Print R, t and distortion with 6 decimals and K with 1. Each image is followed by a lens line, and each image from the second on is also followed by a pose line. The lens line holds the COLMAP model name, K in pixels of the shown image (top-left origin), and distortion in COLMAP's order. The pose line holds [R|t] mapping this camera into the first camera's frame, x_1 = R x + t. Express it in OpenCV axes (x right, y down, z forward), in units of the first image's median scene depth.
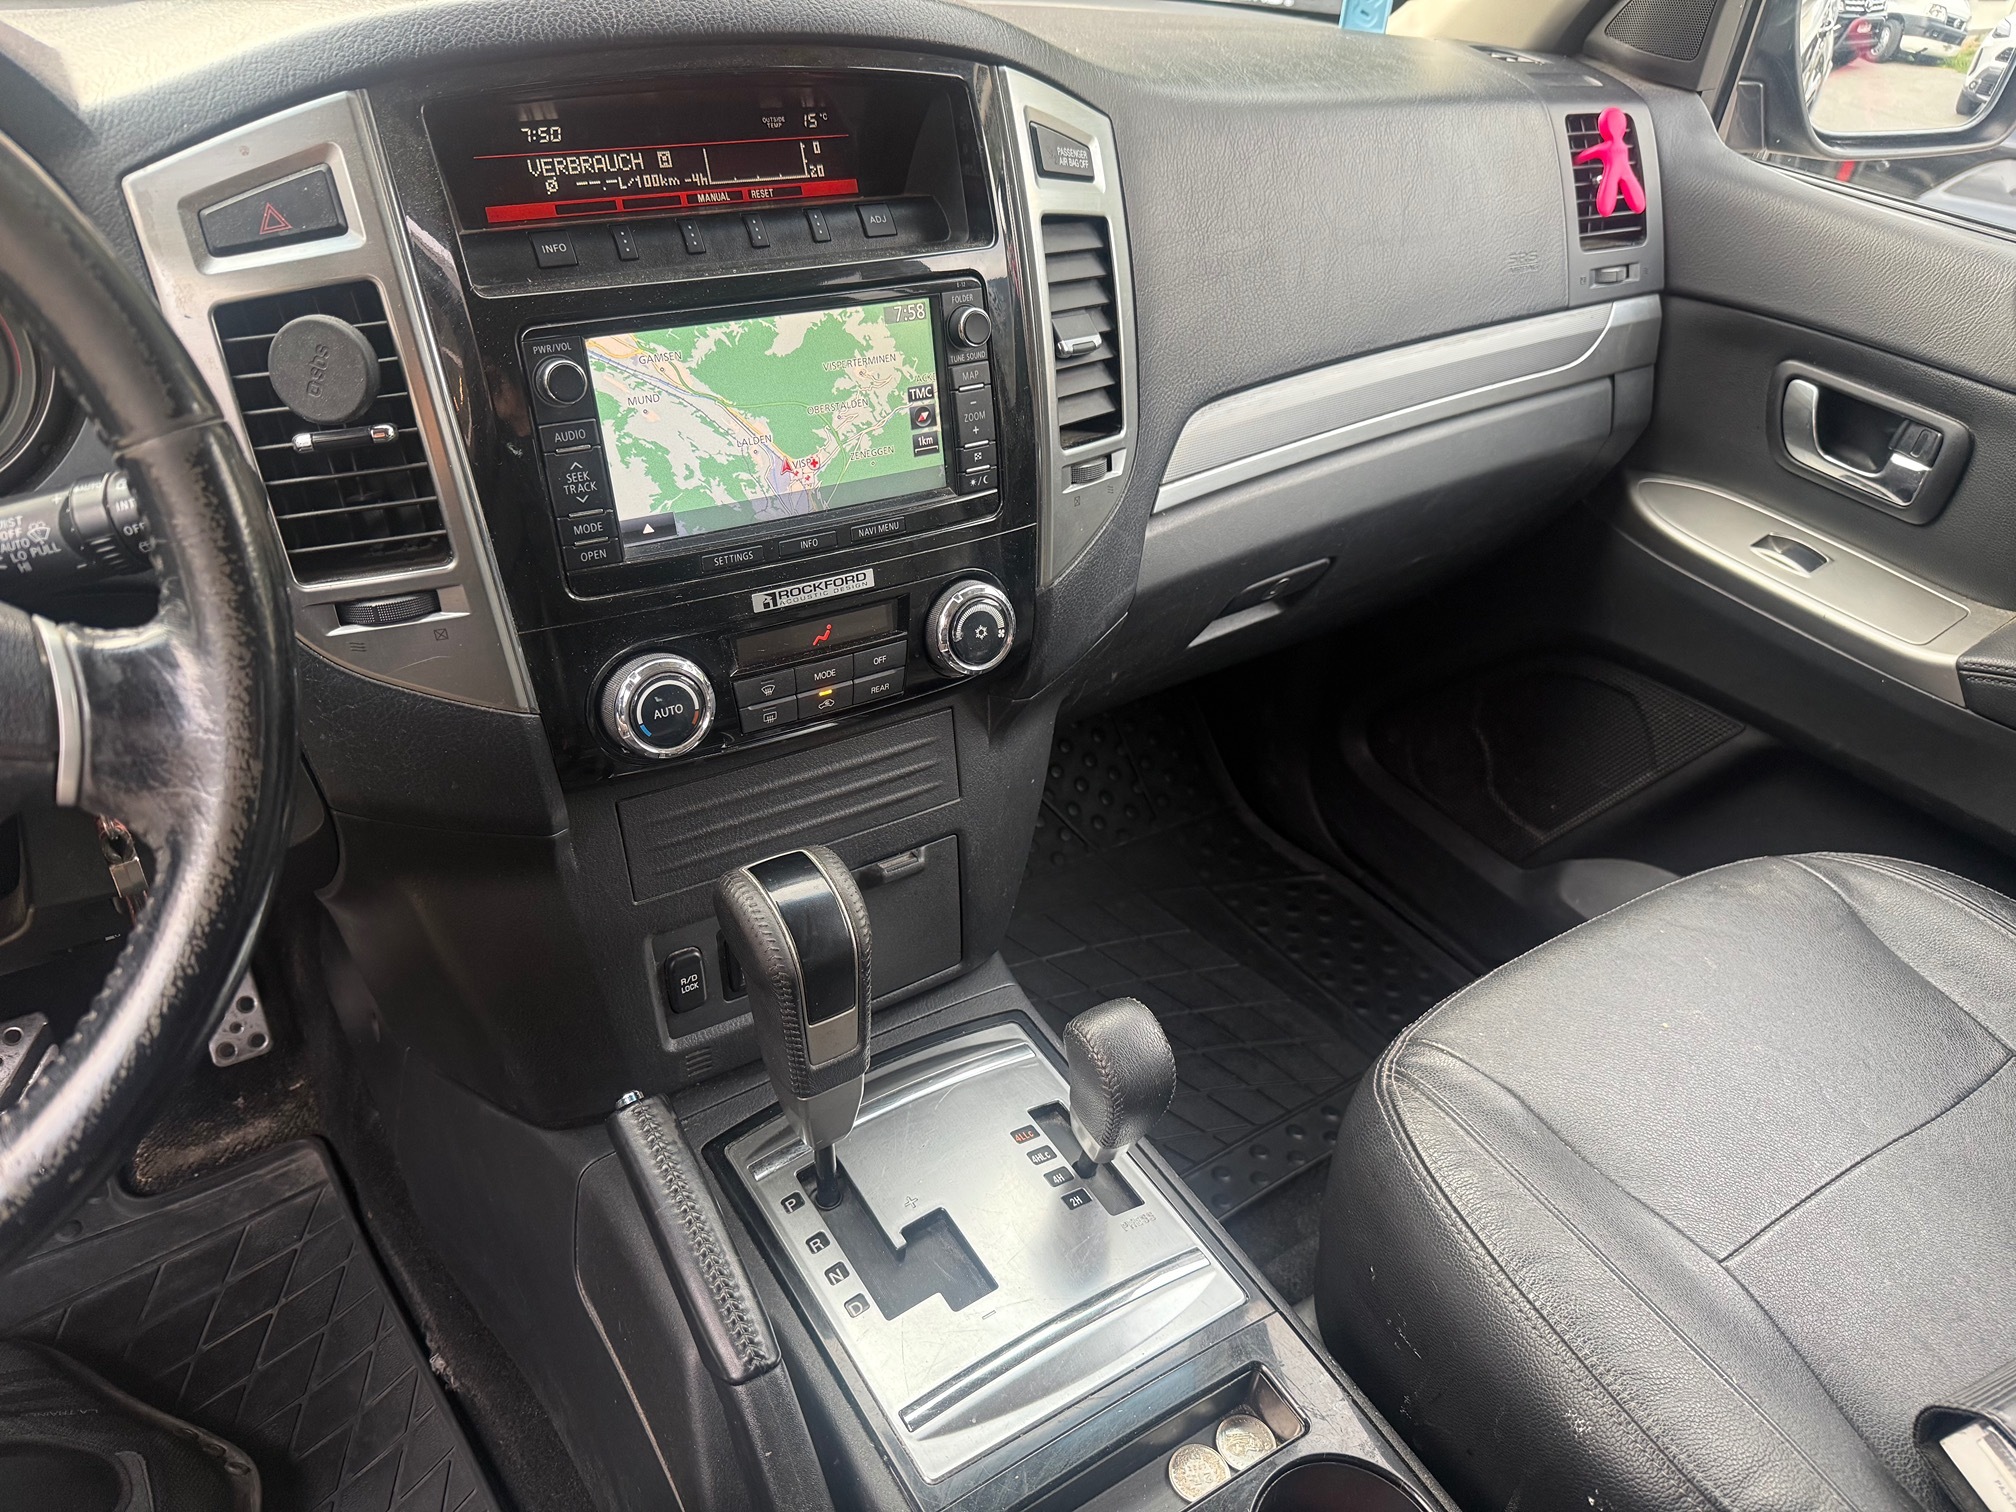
lens RADIAL K [[1483.3, 0, 1010.8], [0, 1483.3, 725.9], [0, 0, 1]] dist [0.026773, -0.066850]
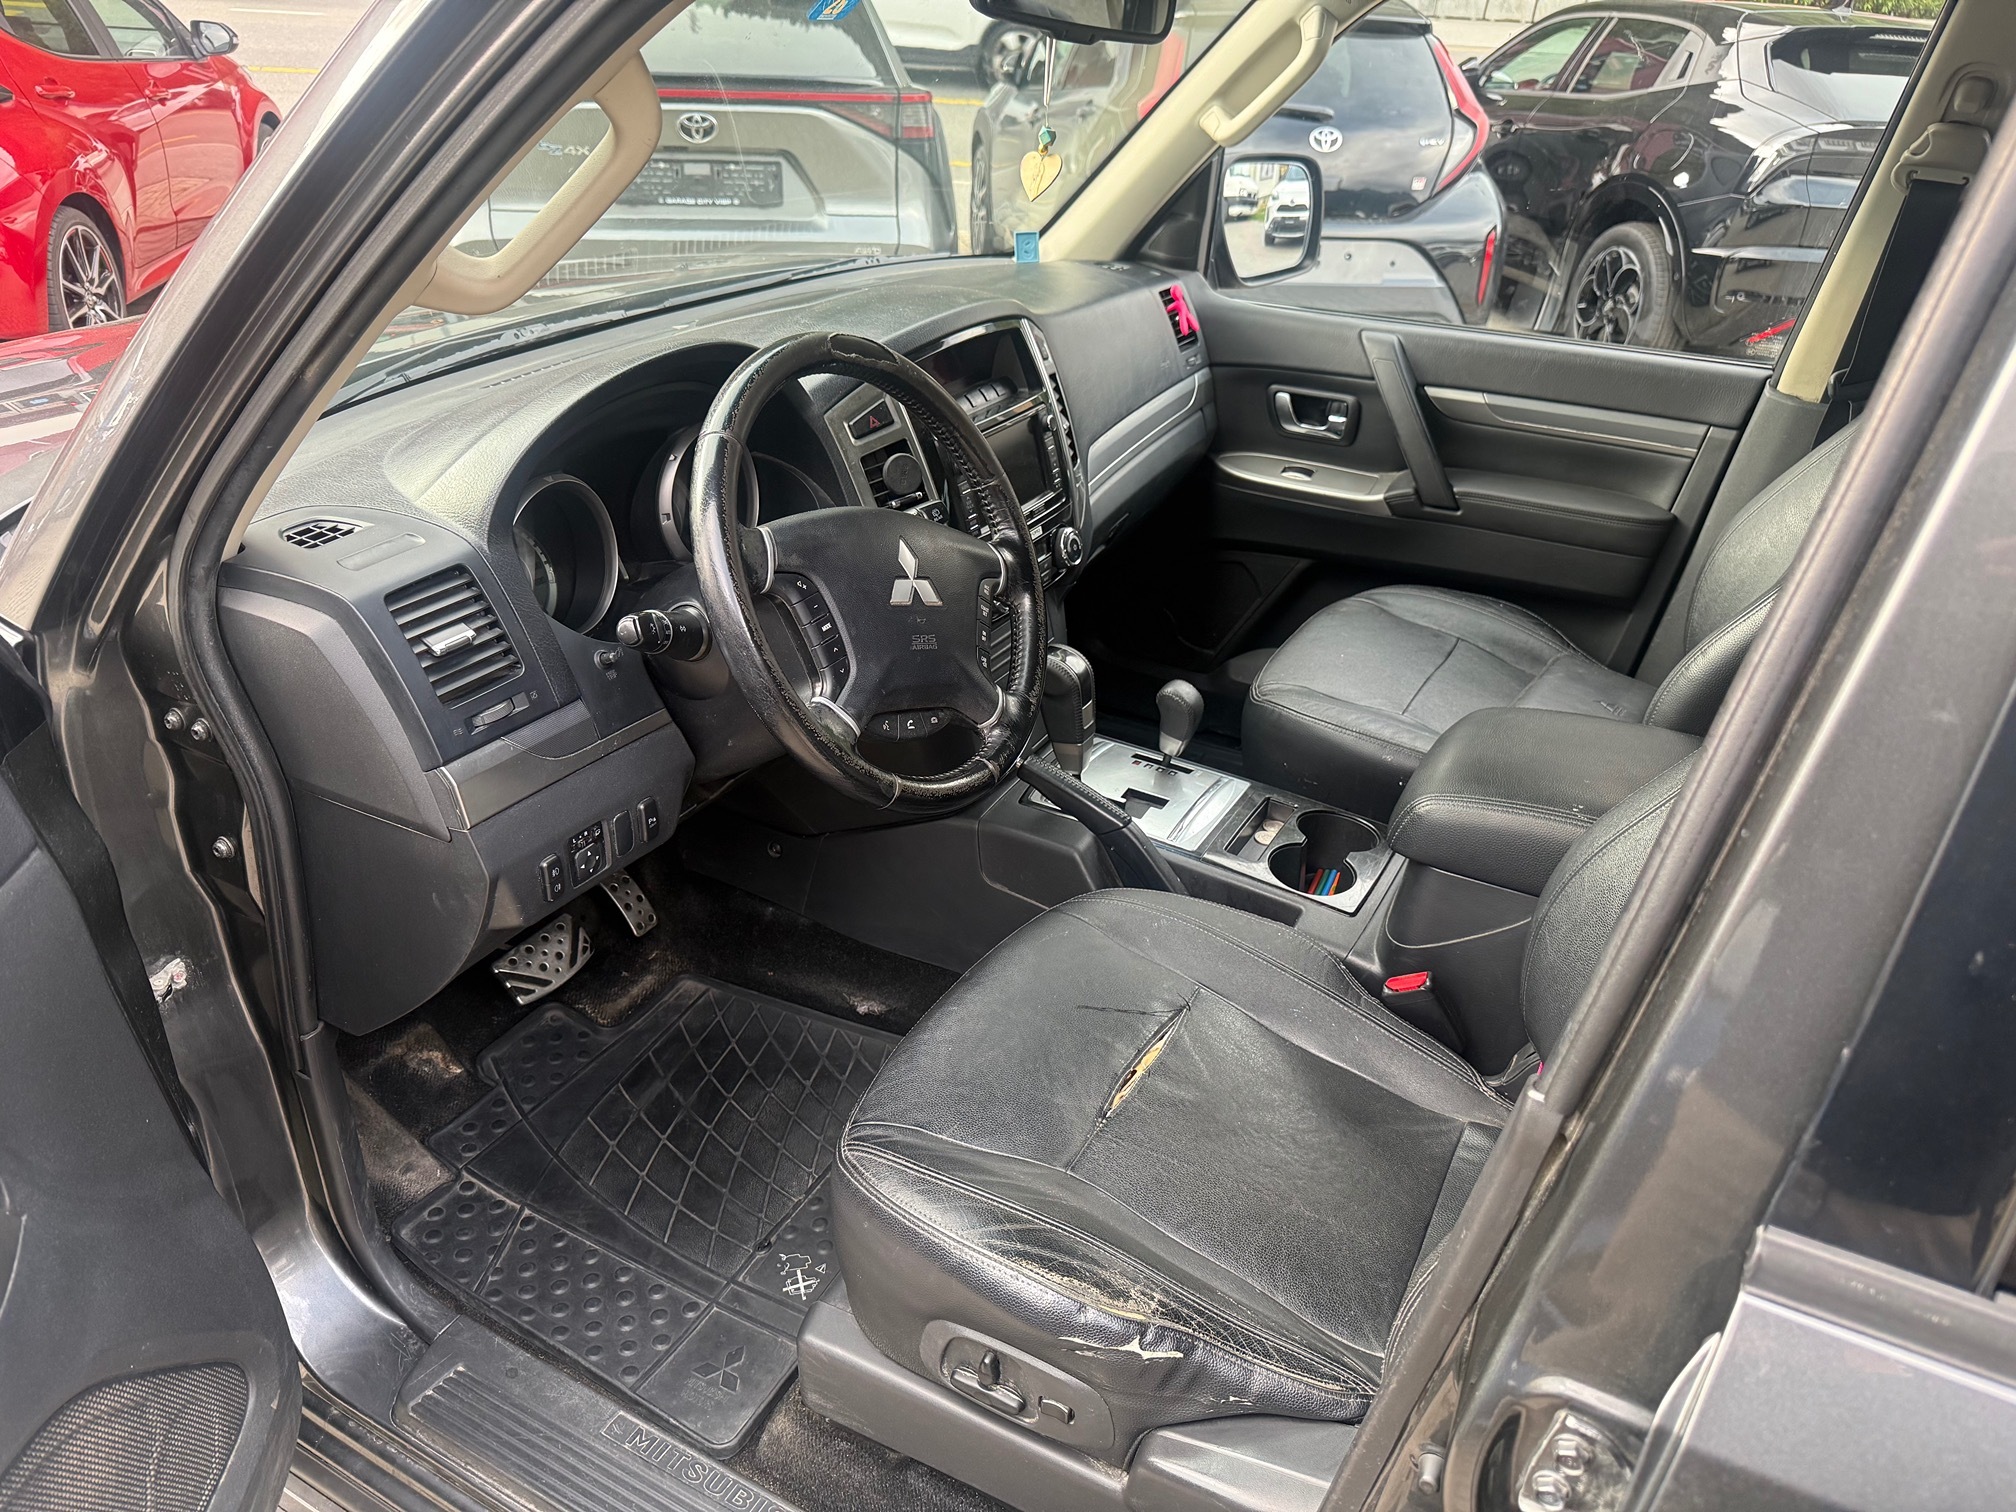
lens RADIAL K [[1431.1, 0, 1008.0], [0, 1431.1, 756.0], [0, 0, 1]] dist [-0.005797, -0.010718]
pose [[0.890360, -0.268683, 0.367516, -0.723422], [0.289099, 0.957299, -0.000523, 0.157549], [-0.351682, 0.106714, 0.930017, -0.730328]]
